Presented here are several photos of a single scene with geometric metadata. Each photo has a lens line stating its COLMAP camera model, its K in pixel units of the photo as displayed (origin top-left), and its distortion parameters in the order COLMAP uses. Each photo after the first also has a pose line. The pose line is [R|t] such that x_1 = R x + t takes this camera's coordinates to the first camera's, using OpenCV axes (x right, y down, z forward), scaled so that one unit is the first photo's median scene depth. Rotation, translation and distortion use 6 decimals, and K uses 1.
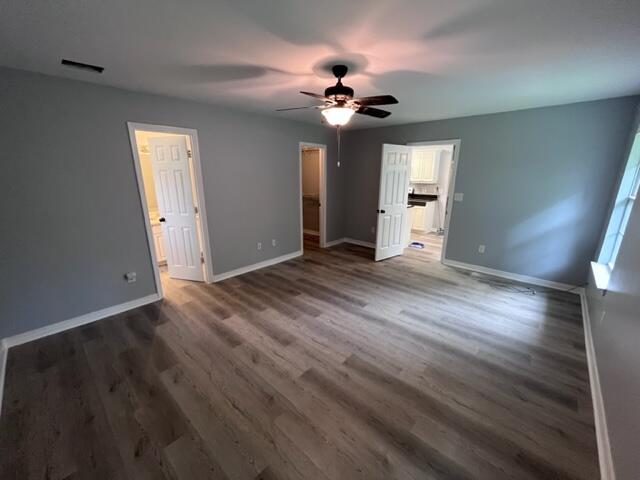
lens RADIAL K [[257.1, 0, 318.7], [0, 257.1, 241.2], [0, 0, 1]] dist [-0.001132, -0.000050]
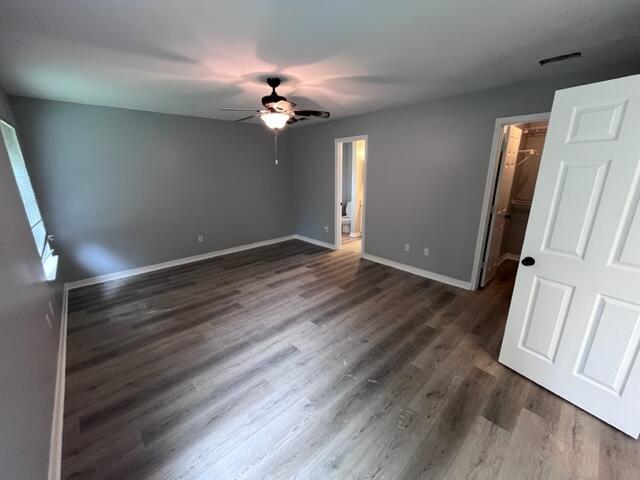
lens RADIAL K [[257.1, 0, 318.4], [0, 257.1, 240.6], [0, 0, 1]] dist [-0.001132, -0.000050]
pose [[-0.082603, 0.266226, -0.960365, 1.014530], [-0.247230, 0.928060, 0.278535, -0.271200], [0.965430, 0.260439, -0.010842, 1.028233]]
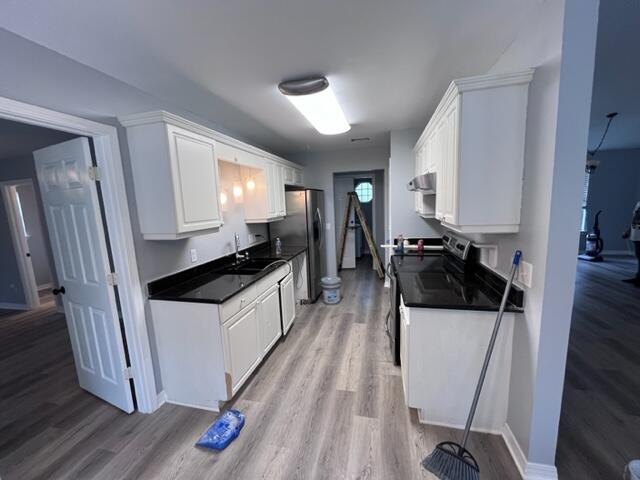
lens RADIAL K [[257.1, 0, 320.6], [0, 257.1, 240.4], [0, 0, 1]] dist [-0.001132, -0.000050]
pose [[0.482646, 0.105951, -0.869383, 1.355024], [-0.181350, 0.983232, 0.019148, -0.467381], [0.856835, 0.148421, 0.493767, 1.772159]]
